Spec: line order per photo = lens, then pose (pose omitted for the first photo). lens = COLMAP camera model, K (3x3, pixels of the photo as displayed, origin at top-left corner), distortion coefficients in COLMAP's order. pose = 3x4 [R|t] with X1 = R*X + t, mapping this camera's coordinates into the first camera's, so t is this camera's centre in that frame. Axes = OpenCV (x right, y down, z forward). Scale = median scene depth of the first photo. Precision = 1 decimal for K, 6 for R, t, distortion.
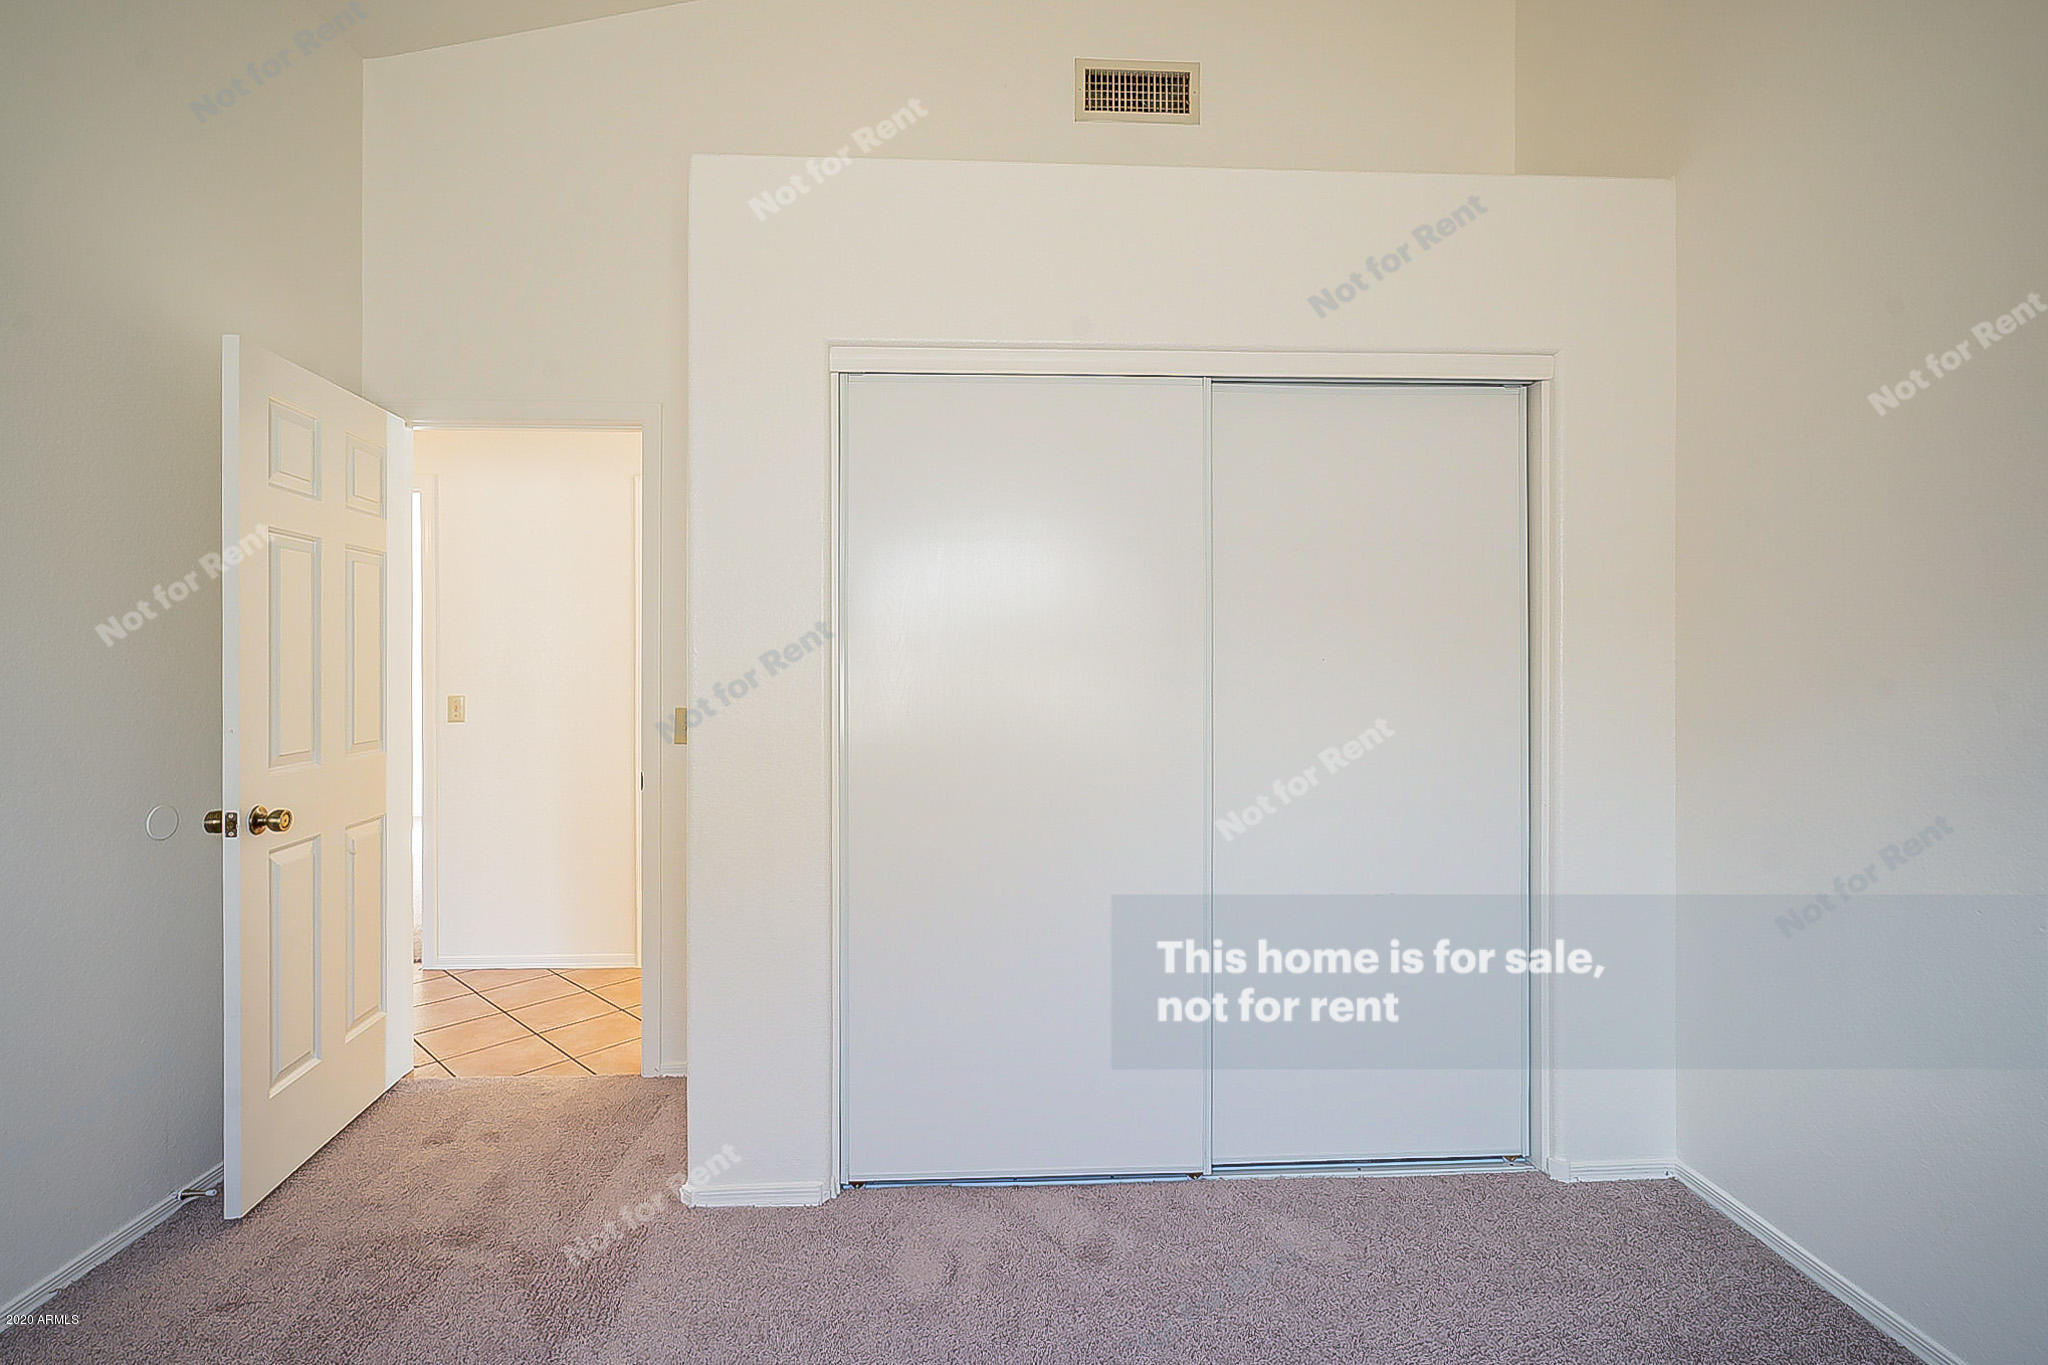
lens RADIAL K [[953.0, 0, 1004.6], [0, 953.0, 691.9], [0, 0, 1]] dist [-0.010031, 0.000511]
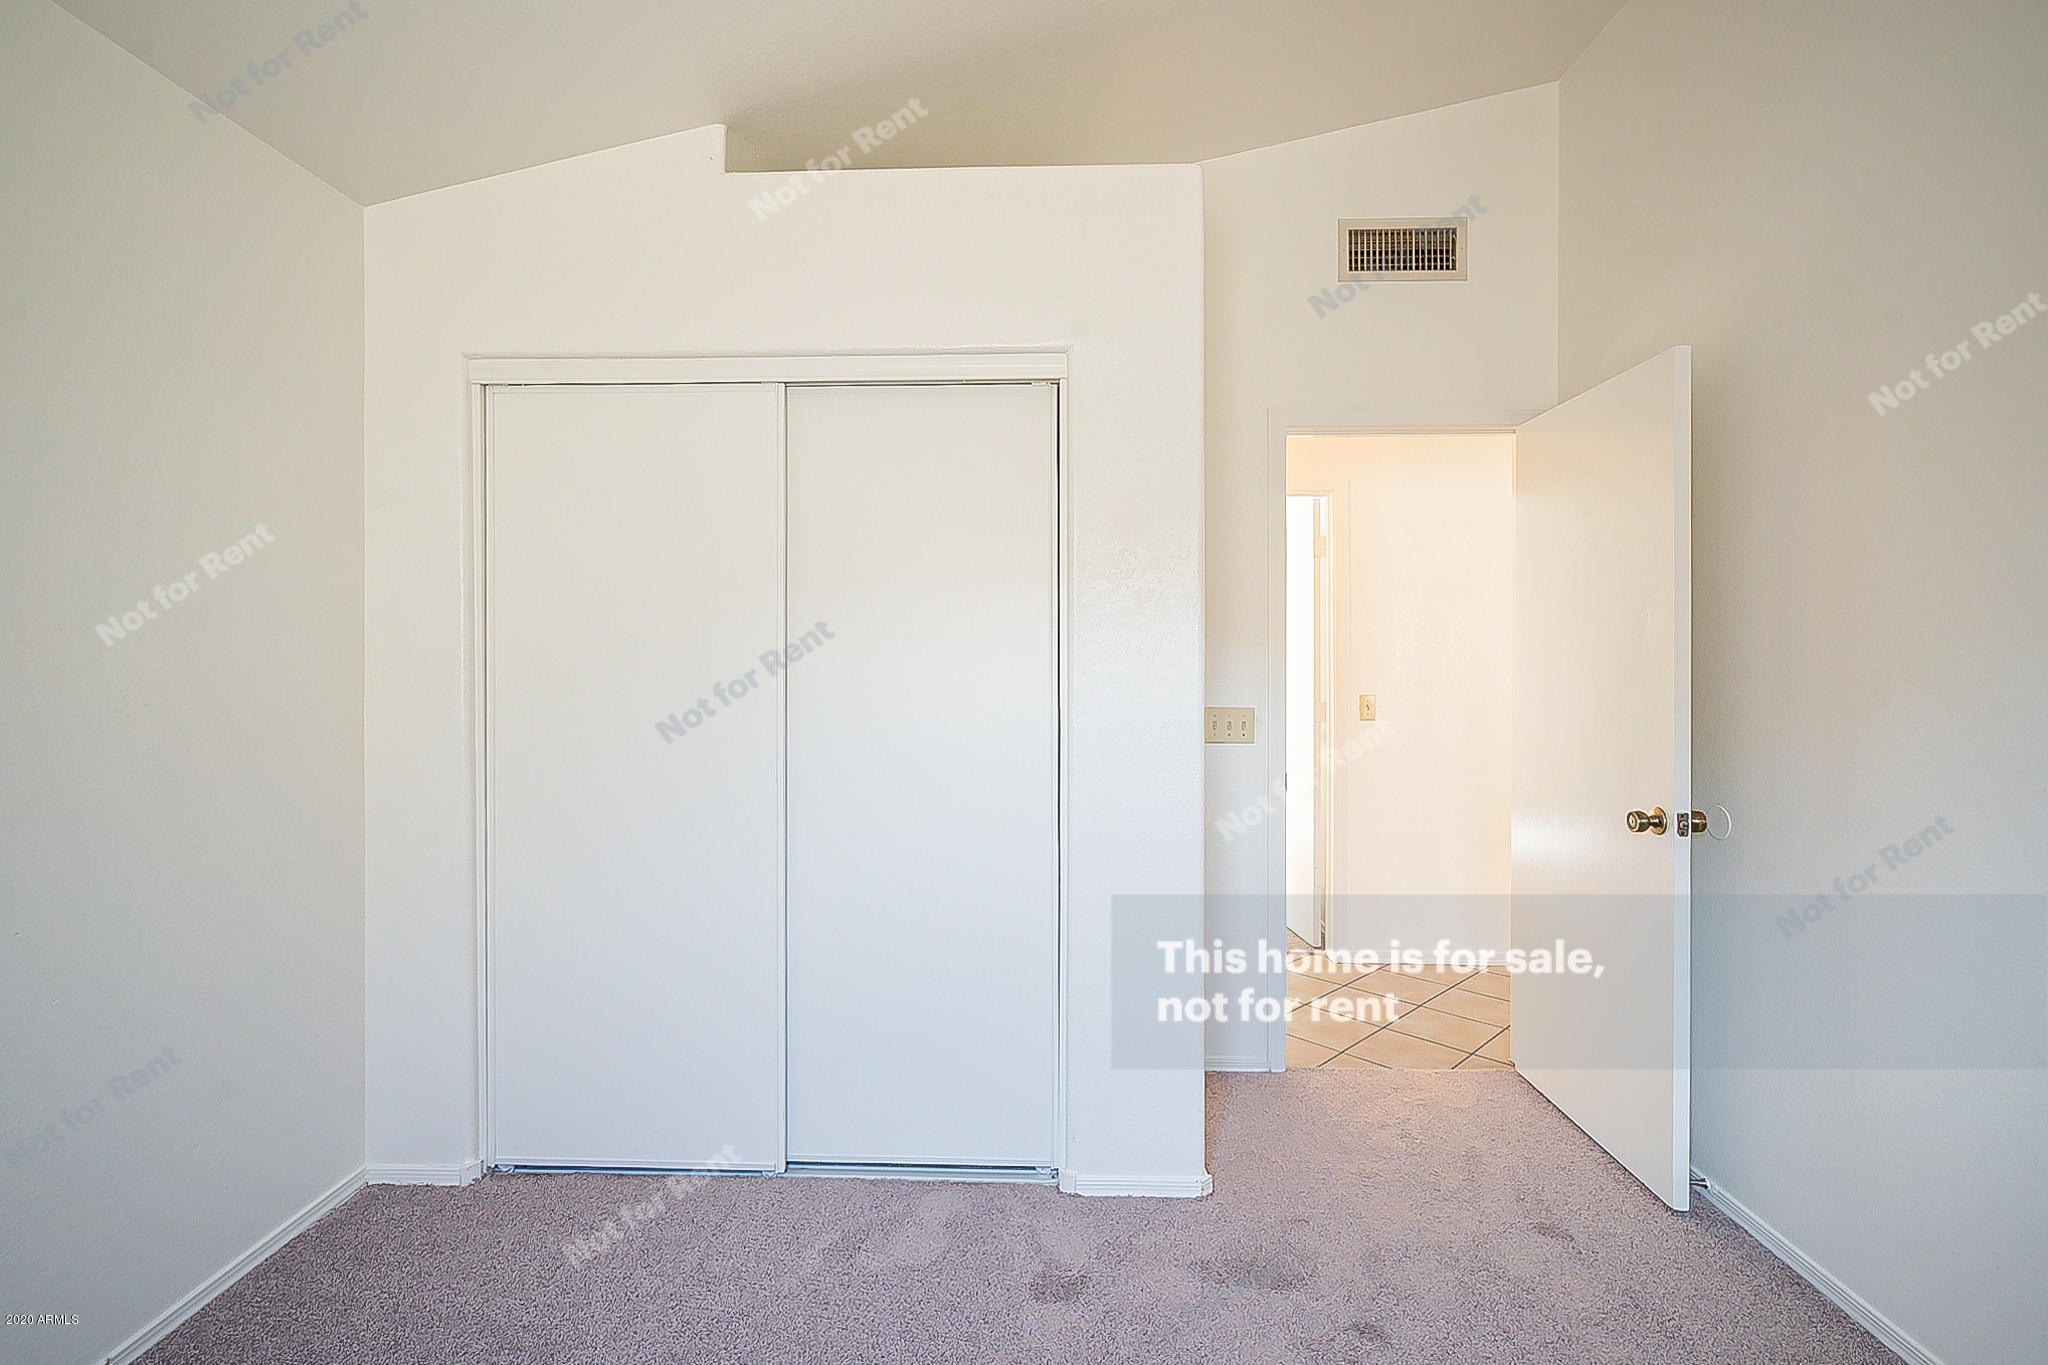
lens RADIAL K [[942.0, 0, 1017.2], [0, 942.0, 685.9], [0, 0, 1]] dist [-0.000771, -0.000567]
pose [[0.998335, -0.000569, -0.057677, 0.468772], [0.000247, 0.999984, -0.005582, -0.002910], [0.057679, 0.005559, 0.998320, 0.017596]]
